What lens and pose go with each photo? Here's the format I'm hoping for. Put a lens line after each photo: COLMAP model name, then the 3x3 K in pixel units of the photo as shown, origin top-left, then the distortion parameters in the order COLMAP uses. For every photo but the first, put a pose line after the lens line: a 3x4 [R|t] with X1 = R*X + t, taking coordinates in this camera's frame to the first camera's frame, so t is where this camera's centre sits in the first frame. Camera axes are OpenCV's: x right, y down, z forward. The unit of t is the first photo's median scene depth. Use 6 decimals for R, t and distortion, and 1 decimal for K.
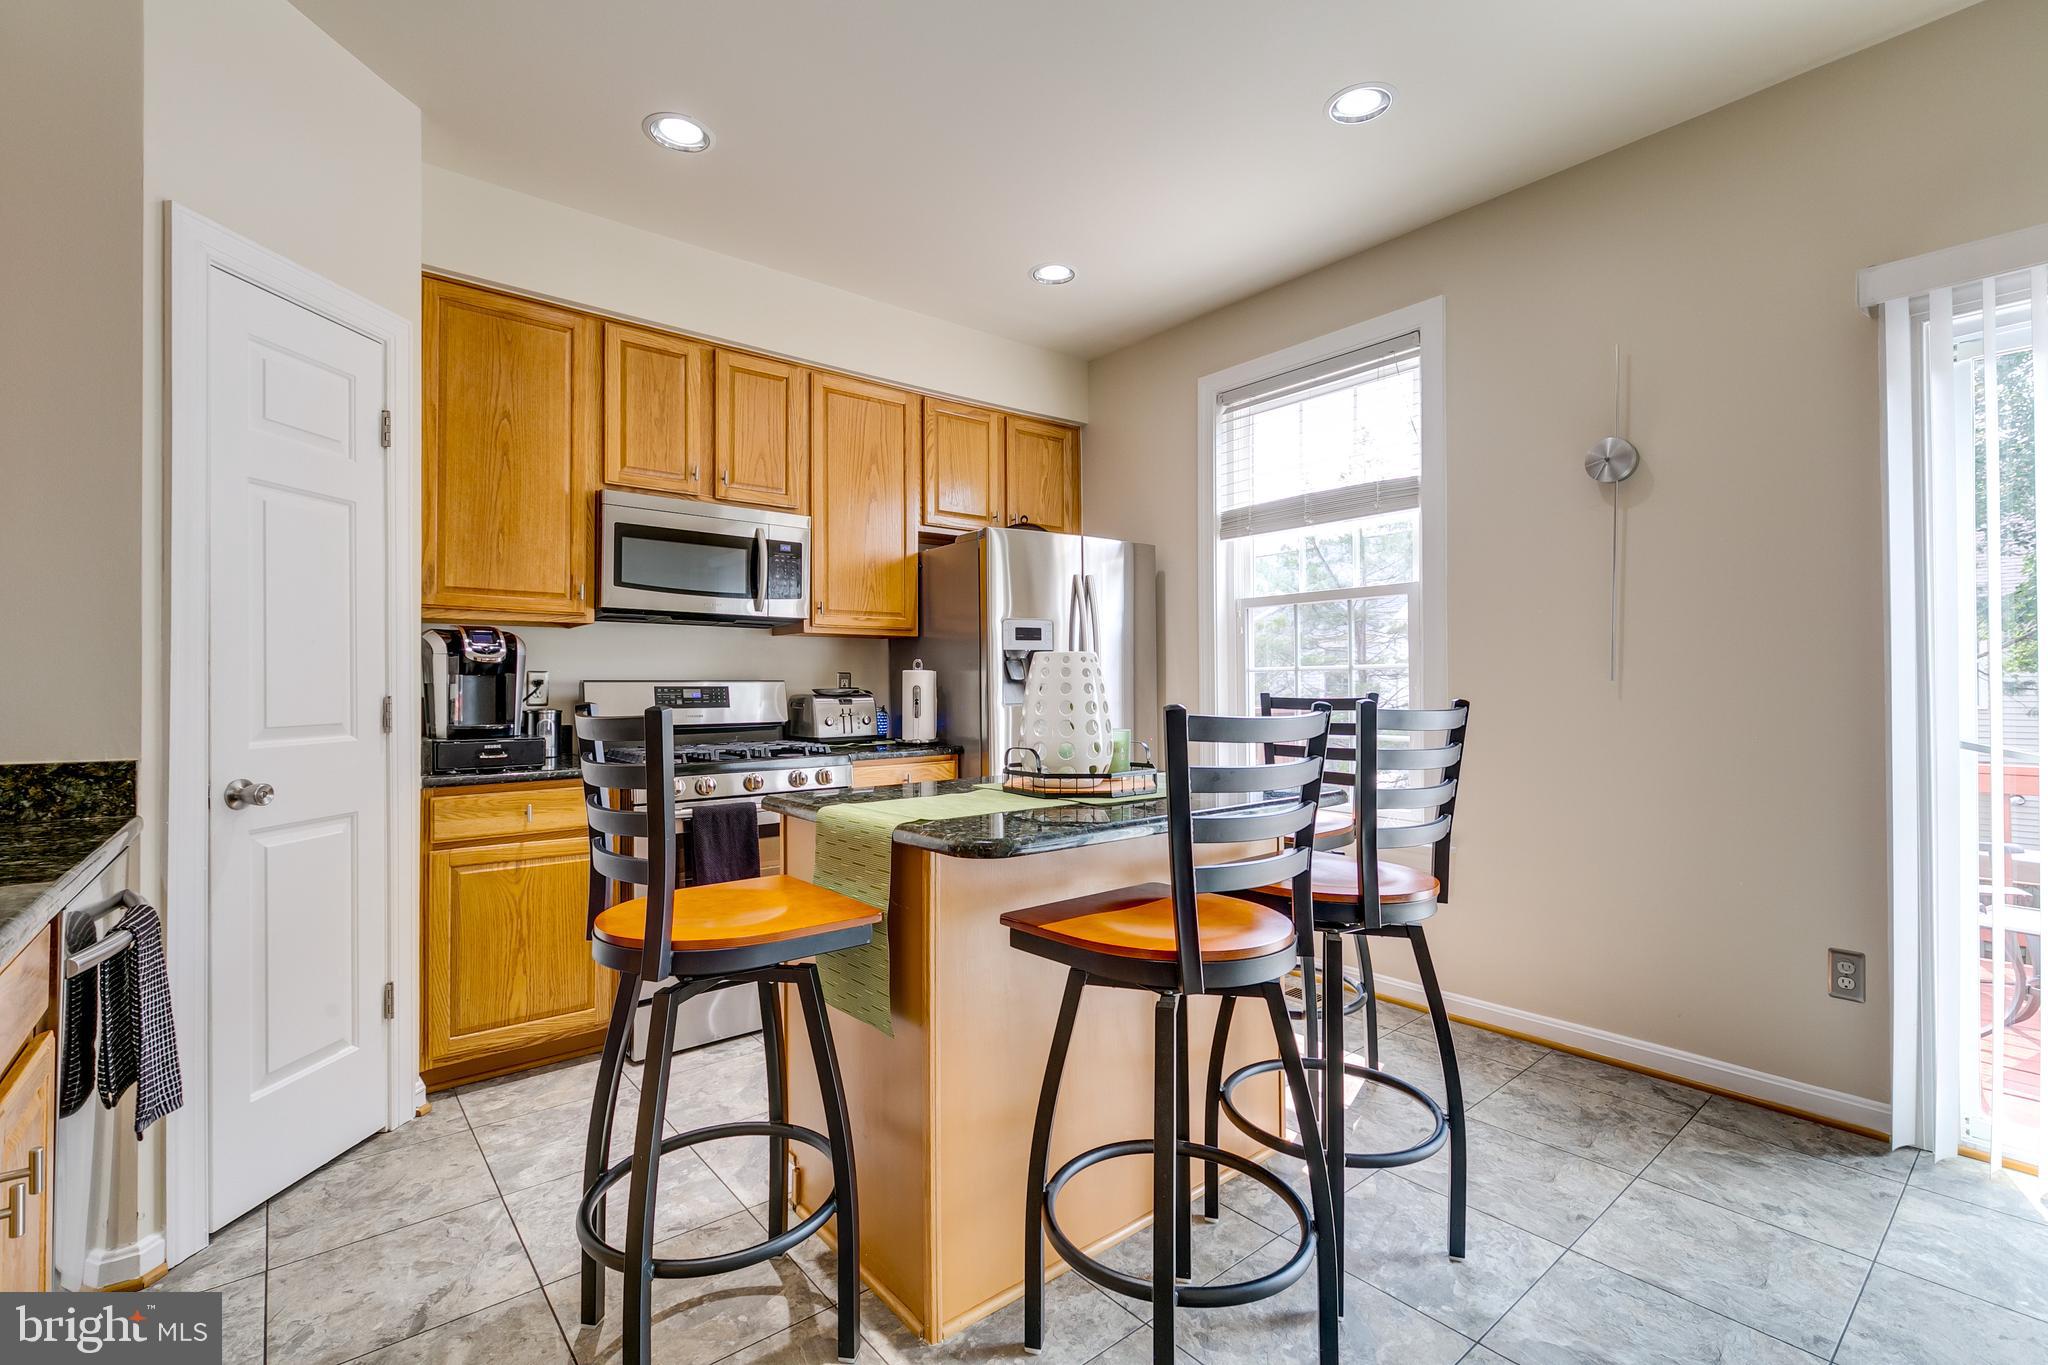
lens RADIAL K [[920.1, 0, 1022.7], [0, 920.1, 677.9], [0, 0, 1]] dist [-0.001872, -0.000358]
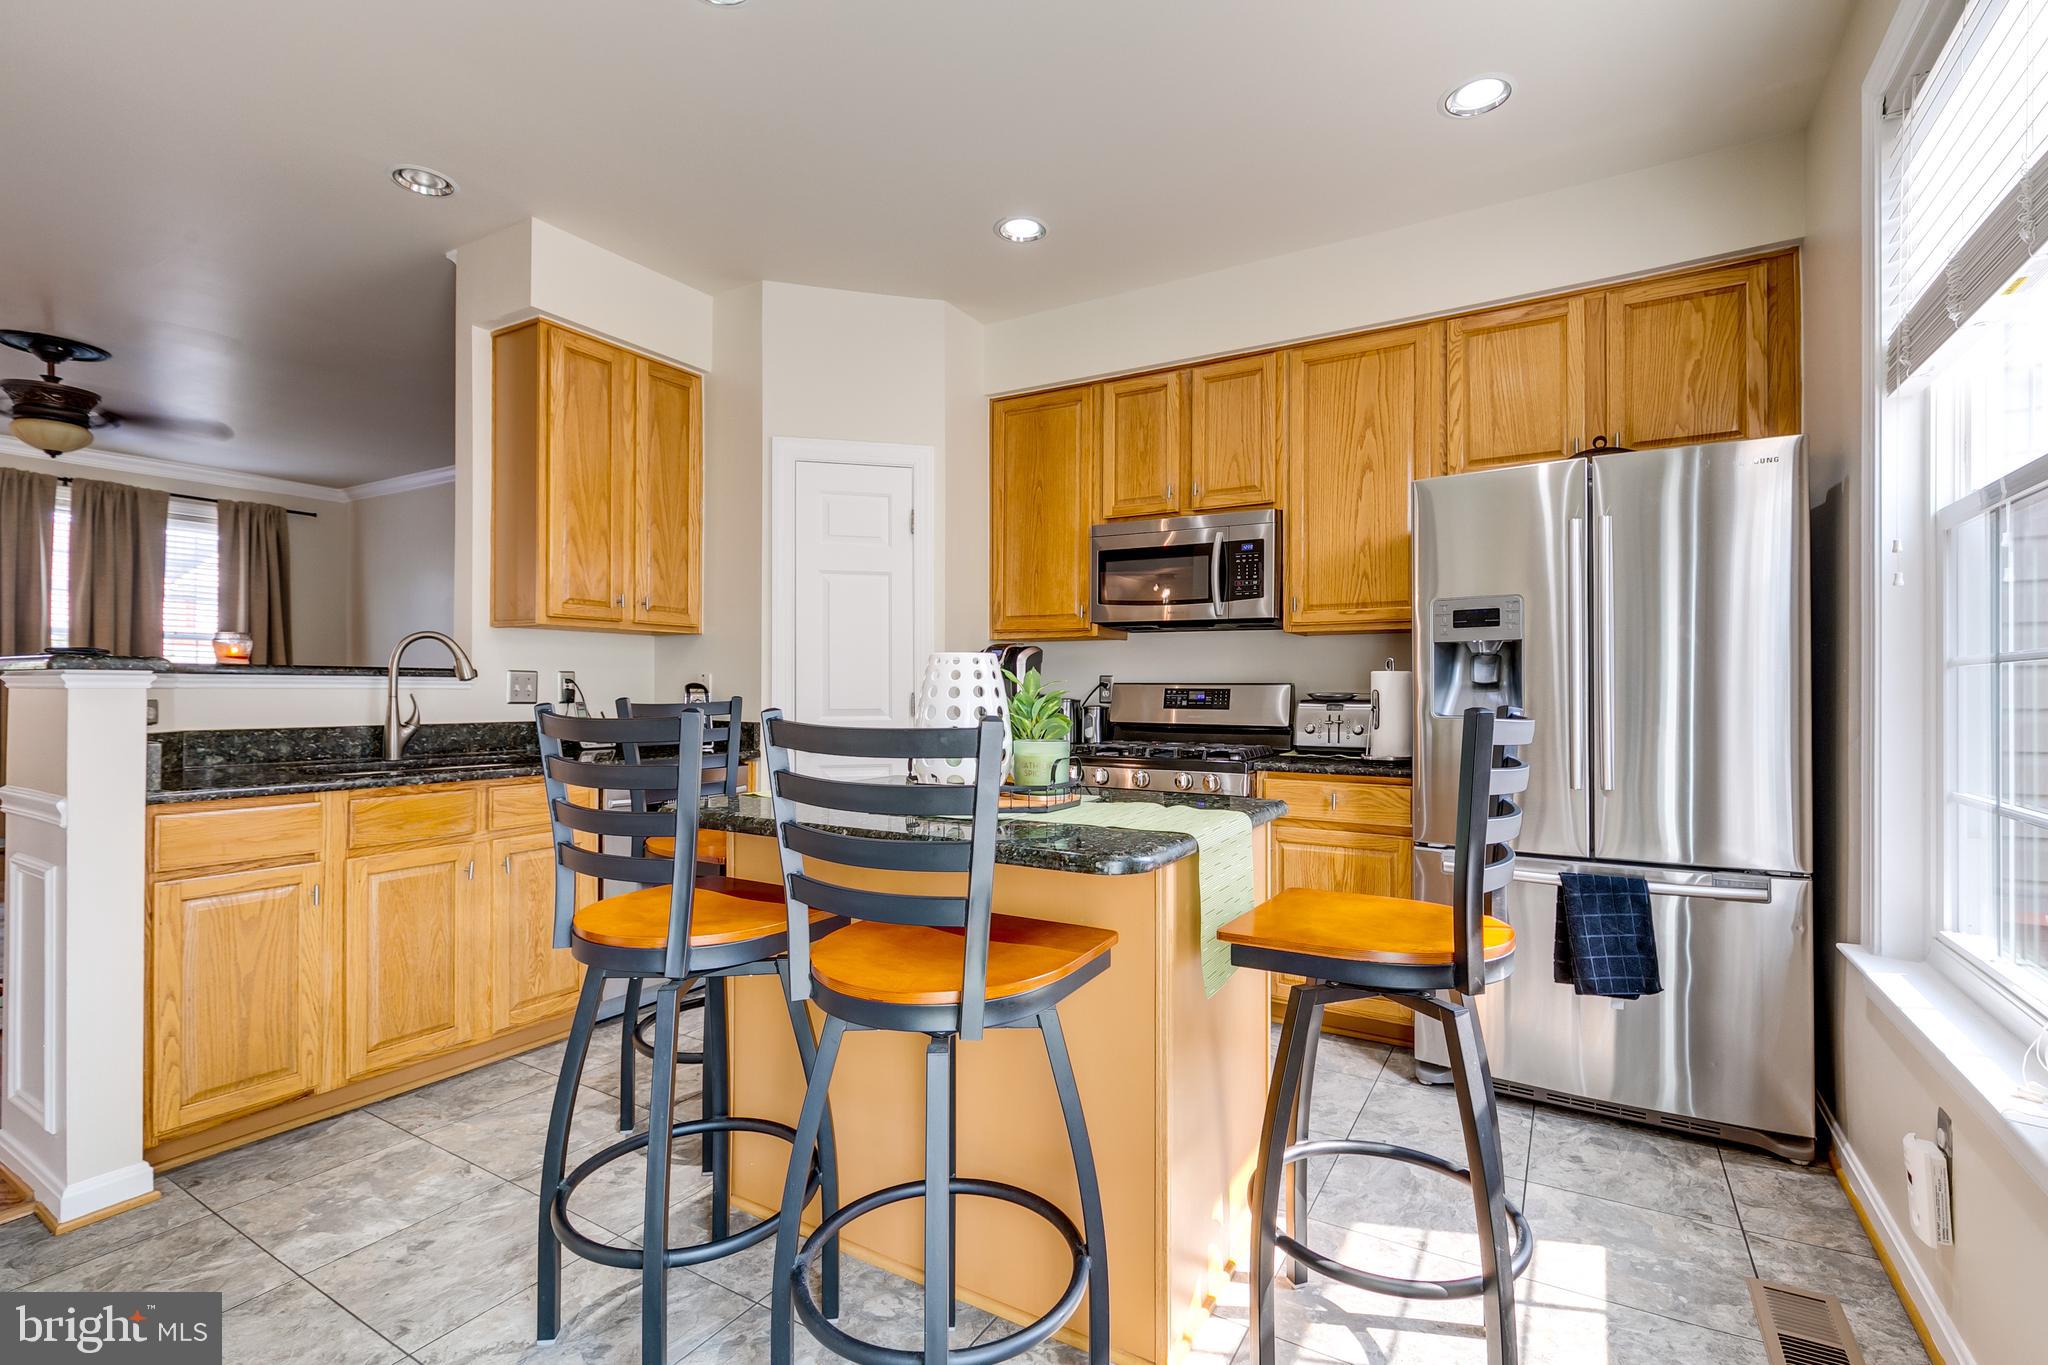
lens RADIAL K [[920.1, 0, 1026.1], [0, 920.1, 685.3], [0, 0, 1]] dist [-0.001872, -0.000358]
pose [[0.339566, 0.001263, -0.940581, 0.580473], [0.002703, 0.999994, 0.002319, 0.002117], [0.940578, -0.003330, 0.339560, 0.451298]]
